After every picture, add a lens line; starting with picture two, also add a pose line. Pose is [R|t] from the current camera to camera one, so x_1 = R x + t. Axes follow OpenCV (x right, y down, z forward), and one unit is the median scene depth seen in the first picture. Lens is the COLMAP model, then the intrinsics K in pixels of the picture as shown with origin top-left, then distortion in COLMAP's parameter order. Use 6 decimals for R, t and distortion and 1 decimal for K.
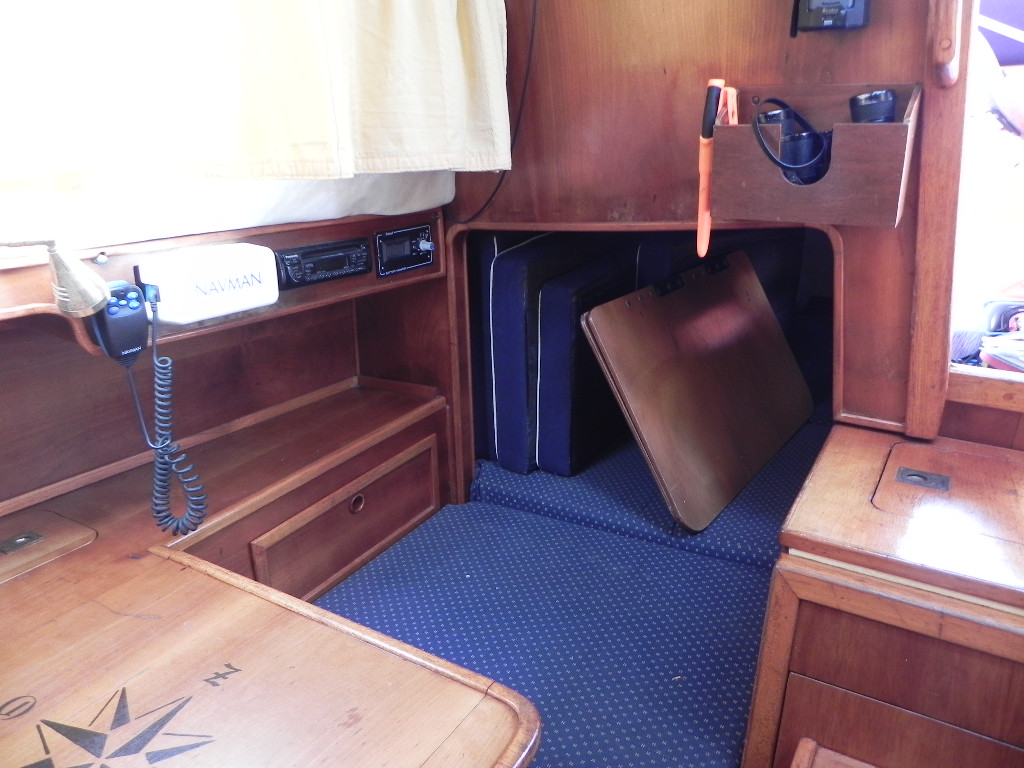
lens RADIAL K [[767.9, 0, 512.2], [0, 767.9, 380.0], [0, 0, 1]] dist [-0.012831, 0.000390]
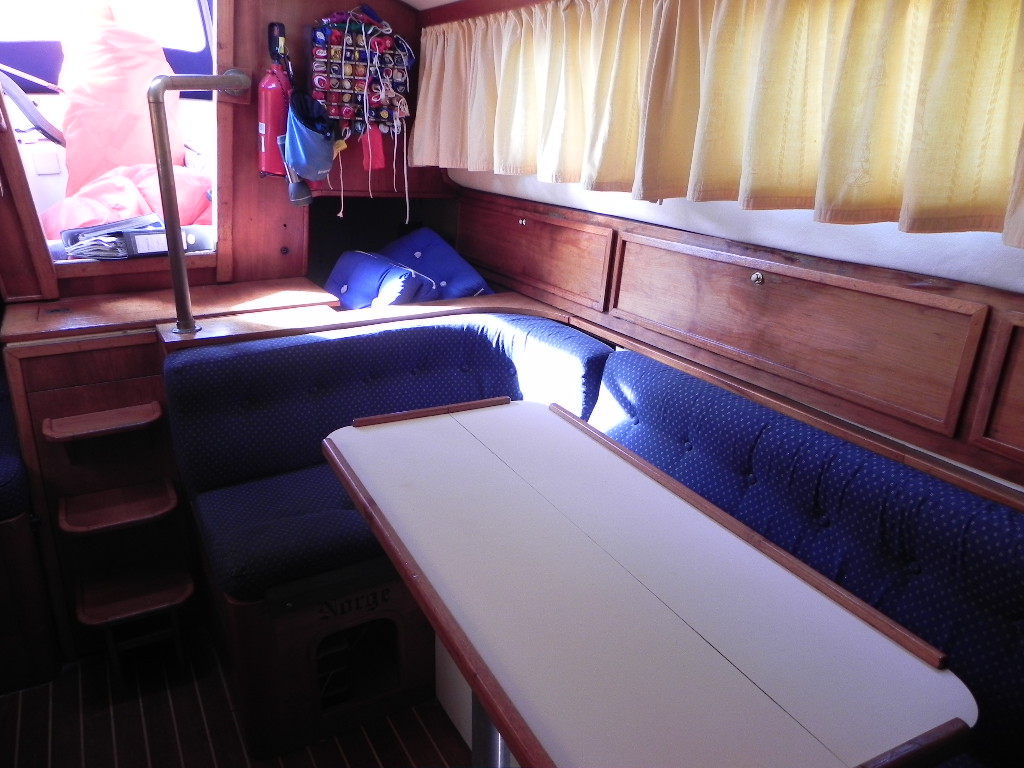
lens RADIAL K [[767.9, 0, 512.2], [0, 767.9, 380.0], [0, 0, 1]] dist [-0.012831, 0.000390]
pose [[0.495065, -0.274099, 0.824488, -0.633107], [0.271726, 0.950179, 0.152726, 0.316453], [-0.825273, 0.148426, 0.544880, -1.155301]]
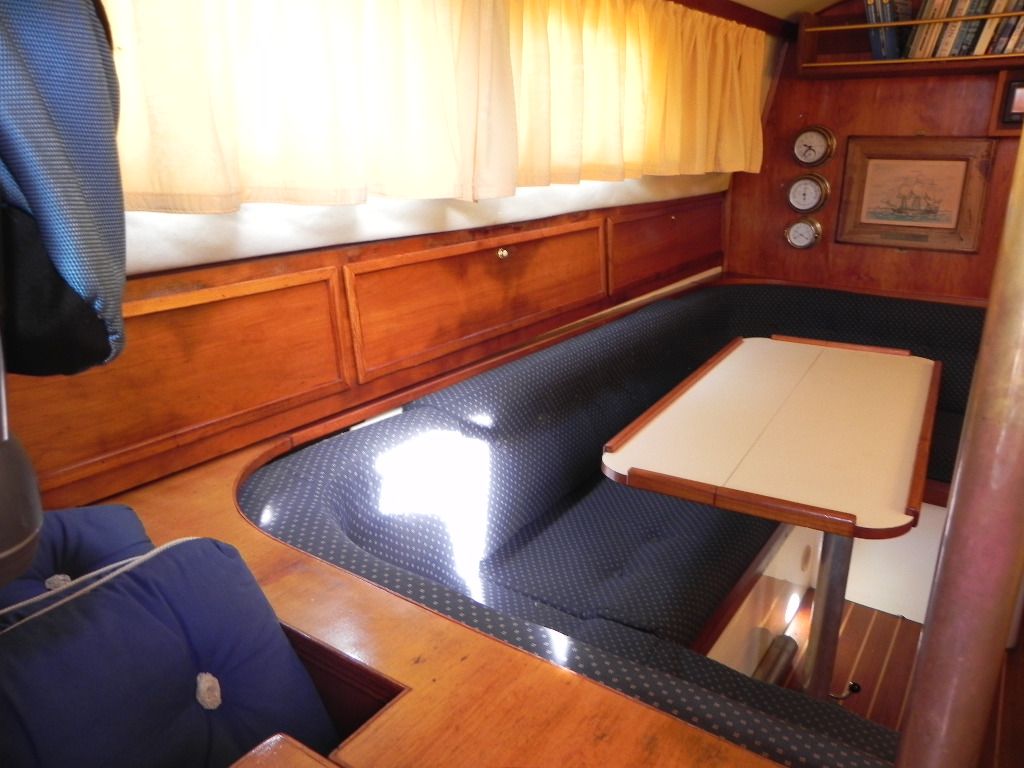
lens RADIAL K [[766.9, 0, 512.0], [0, 766.9, 384.0], [0, 0, 1]] dist [-0.003011, 0.003416]
pose [[-0.998740, -0.012159, 0.048683, 0.788058], [0.019058, 0.805577, 0.592185, -0.264663], [-0.046418, 0.592366, -0.804330, 0.726888]]
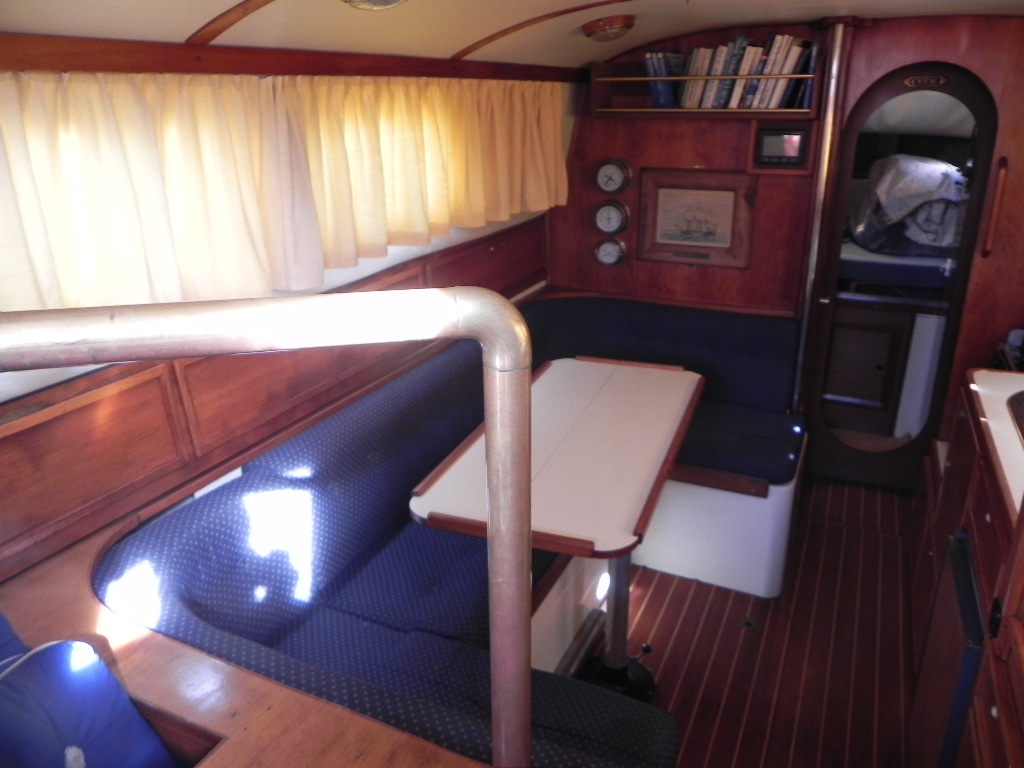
lens RADIAL K [[767.9, 0, 512.2], [0, 767.9, 380.0], [0, 0, 1]] dist [-0.012831, 0.000390]
pose [[-0.993841, 0.054993, -0.096203, 0.624166], [-0.018181, 0.775478, 0.631113, -0.594774], [0.109310, 0.628975, -0.769702, 0.834594]]
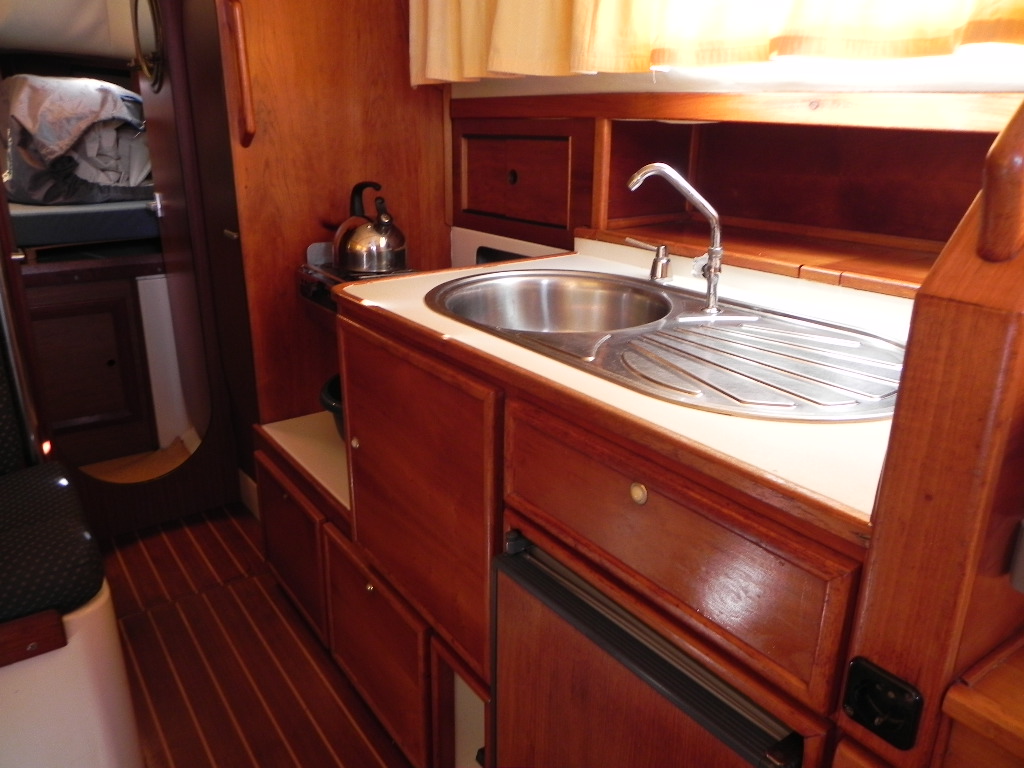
lens RADIAL K [[767.9, 0, 512.2], [0, 767.9, 380.0], [0, 0, 1]] dist [-0.012831, 0.000390]
pose [[-0.397772, 0.300463, -0.866891, 0.232356], [-0.306175, 0.847222, 0.434134, 0.151391], [0.864890, 0.438107, -0.245007, -0.000787]]
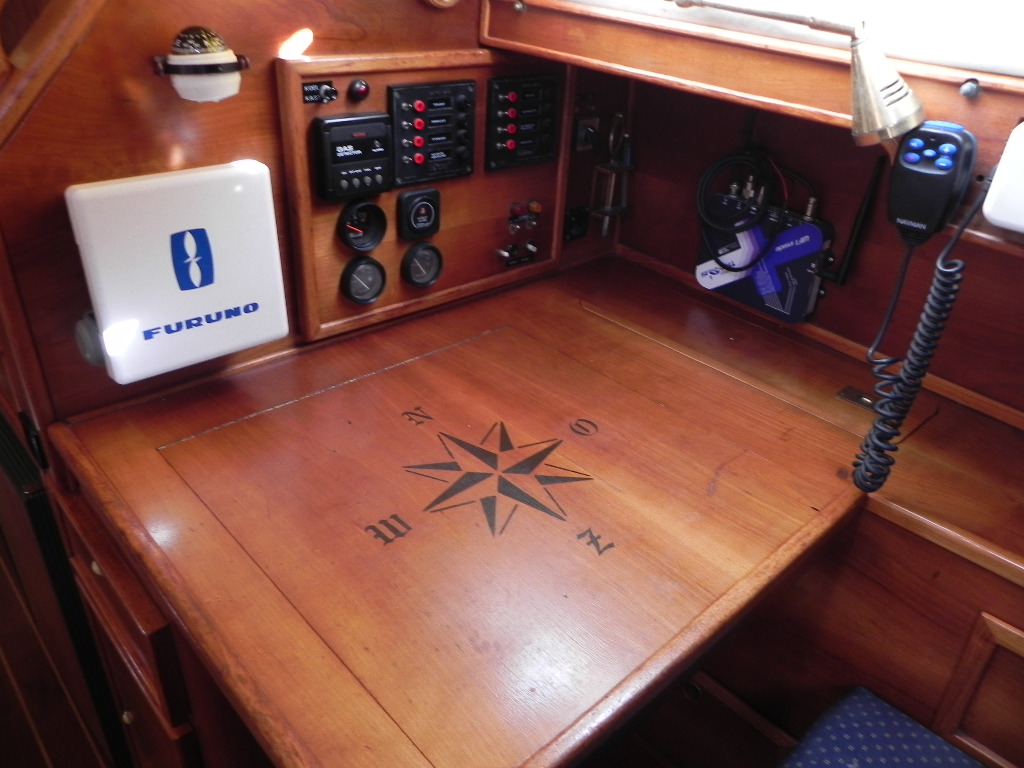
lens RADIAL K [[767.9, 0, 512.2], [0, 767.9, 380.0], [0, 0, 1]] dist [-0.012831, 0.000390]
pose [[-0.267624, 0.472596, -0.839661, 0.226130], [-0.354754, 0.761901, 0.541900, -0.153270], [0.895838, 0.442899, -0.036248, 0.640189]]
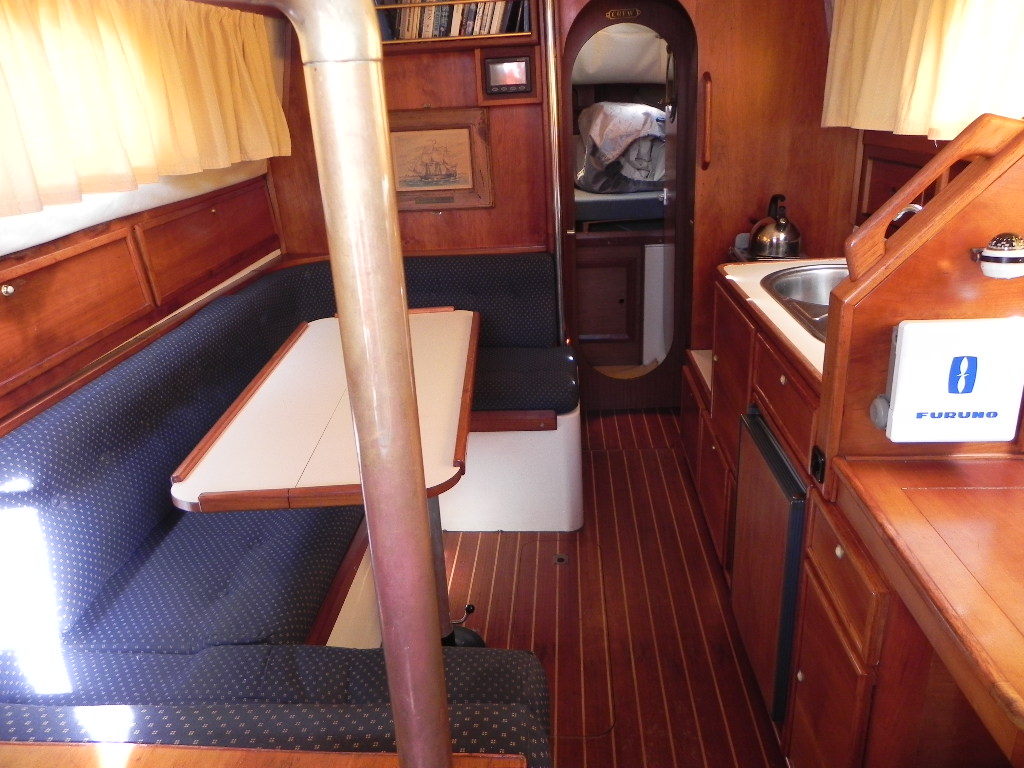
lens RADIAL K [[767.9, 0, 512.2], [0, 767.9, 380.0], [0, 0, 1]] dist [-0.012831, 0.000390]
pose [[-0.883863, 0.217247, -0.414235, 0.682585], [-0.092806, 0.786540, 0.610526, -0.351020], [0.458447, 0.578064, -0.675032, 0.746257]]
